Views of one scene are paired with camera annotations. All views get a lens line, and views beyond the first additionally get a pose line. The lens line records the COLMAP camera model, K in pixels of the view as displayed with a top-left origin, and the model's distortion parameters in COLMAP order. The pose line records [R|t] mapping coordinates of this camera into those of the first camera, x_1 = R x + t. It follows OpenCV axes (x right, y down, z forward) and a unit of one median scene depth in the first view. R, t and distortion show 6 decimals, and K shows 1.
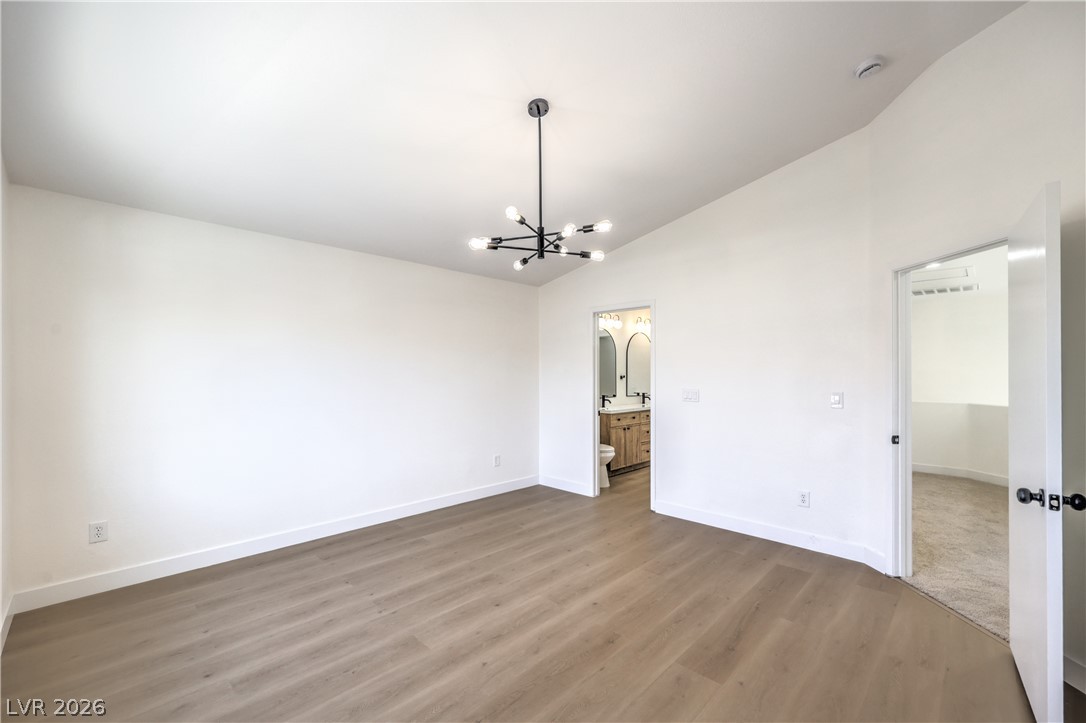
lens RADIAL K [[444.9, 0, 543.3], [0, 444.9, 366.1], [0, 0, 1]] dist [-0.000122, 0.000265]
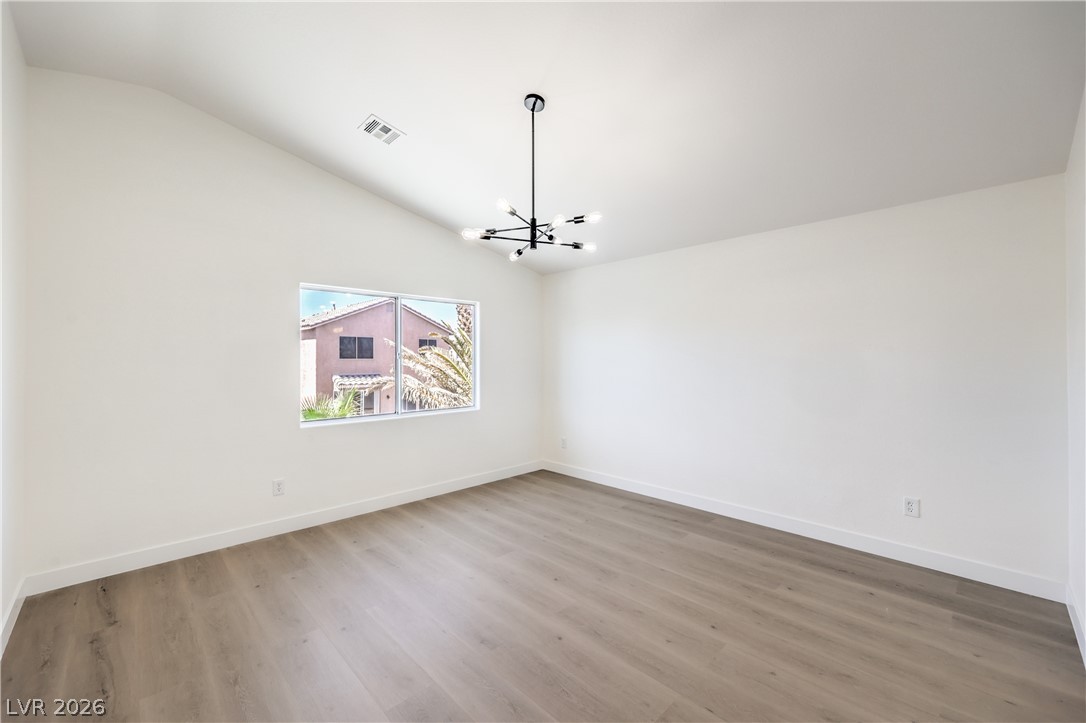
lens RADIAL K [[437.2, 0, 542.8], [0, 437.2, 358.0], [0, 0, 1]] dist [-0.001323, -0.000142]
pose [[-0.020695, -0.003308, -0.999780, 0.742532], [0.017224, 0.999845, -0.003665, 0.008315], [0.999637, -0.017296, -0.020635, 0.785716]]
